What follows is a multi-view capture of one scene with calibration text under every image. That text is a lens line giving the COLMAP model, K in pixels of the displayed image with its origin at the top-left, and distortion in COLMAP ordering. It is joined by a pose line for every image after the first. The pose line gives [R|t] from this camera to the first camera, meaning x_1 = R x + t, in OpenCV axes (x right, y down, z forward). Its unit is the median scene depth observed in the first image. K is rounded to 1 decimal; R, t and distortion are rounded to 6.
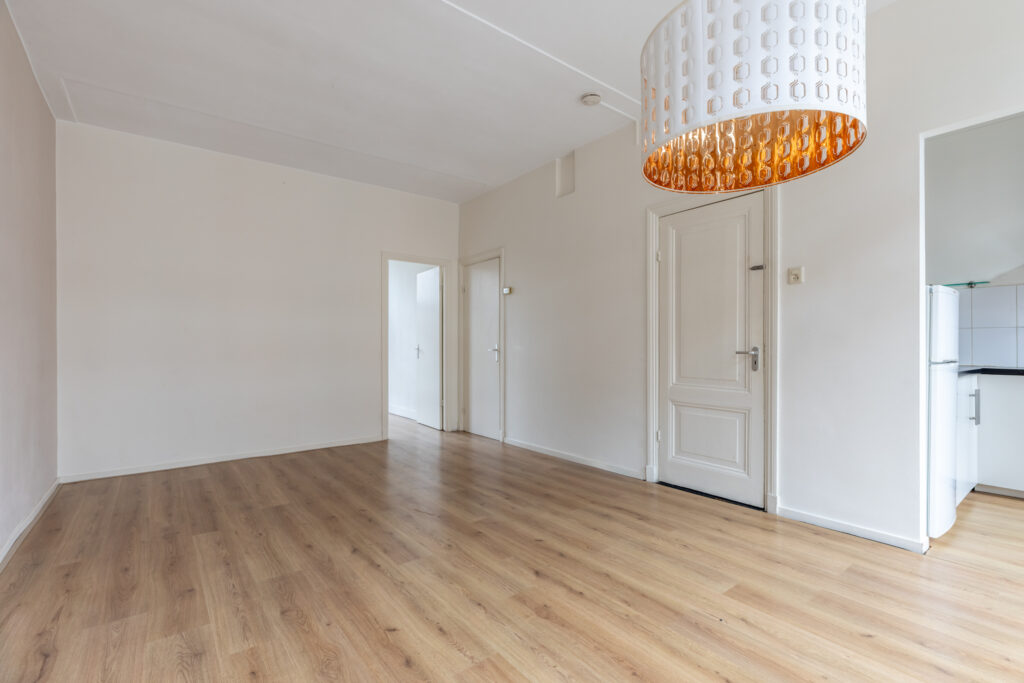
lens RADIAL K [[462.0, 0, 516.3], [0, 462.0, 349.6], [0, 0, 1]] dist [0.002881, -0.000151]
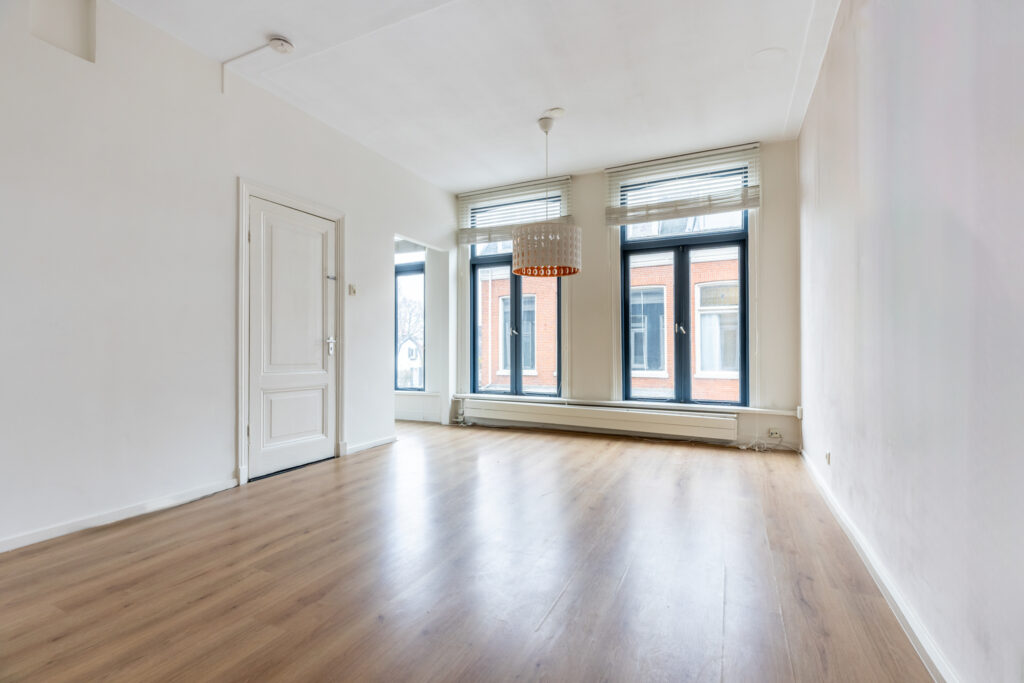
lens RADIAL K [[462.0, 0, 516.3], [0, 462.0, 349.6], [0, 0, 1]] dist [0.002881, -0.000151]
pose [[-0.453781, 0.005373, 0.891097, -0.886381], [0.007038, 0.999972, -0.002445, 0.036951], [-0.891085, 0.005162, -0.453806, 1.103233]]
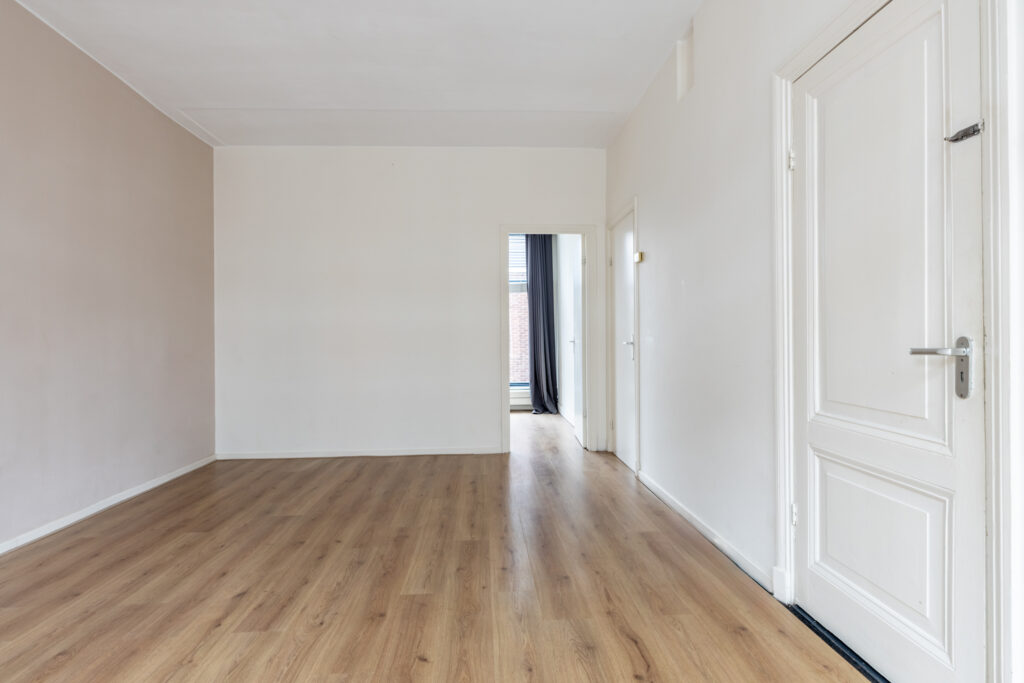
lens RADIAL K [[526.2, 0, 512.0], [0, 526.2, 341.5], [0, 0, 1]] dist [-0.000357, -0.001427]
pose [[0.825212, -0.002209, -0.564819, 0.442950], [0.001288, 0.999997, -0.002029, -0.001642], [0.564822, 0.000947, 0.825212, 0.409150]]
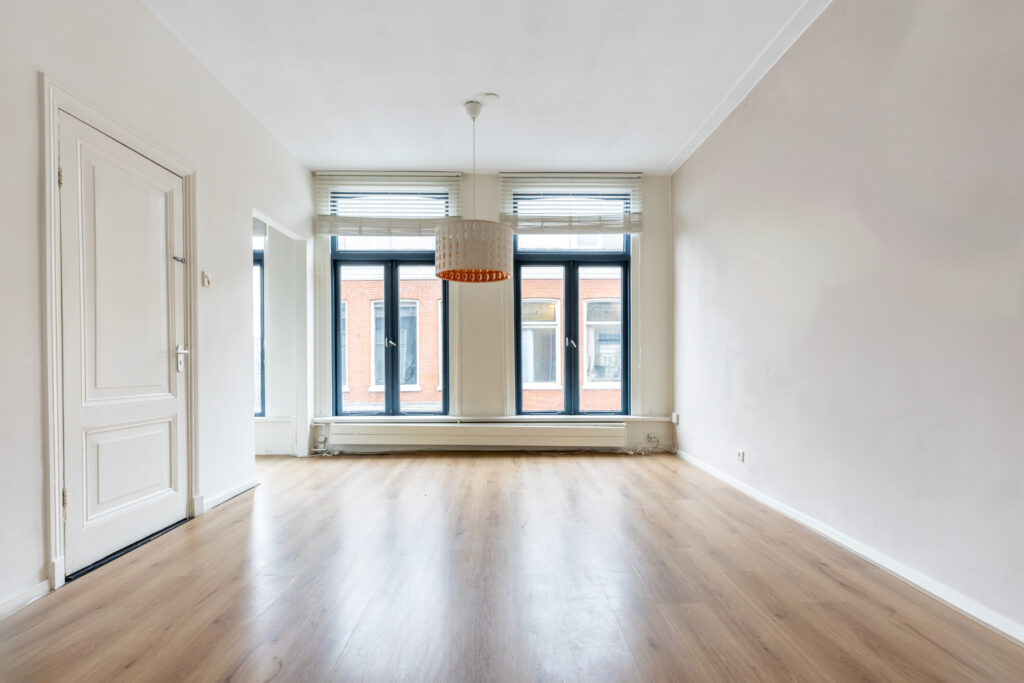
lens RADIAL K [[469.2, 0, 513.5], [0, 469.2, 369.0], [0, 0, 1]] dist [0.000616, -0.000554]
pose [[-0.806348, -0.002101, 0.591438, -0.549219], [0.008754, 0.999842, 0.015486, 0.031347], [-0.591377, 0.017664, -0.806202, 1.327816]]
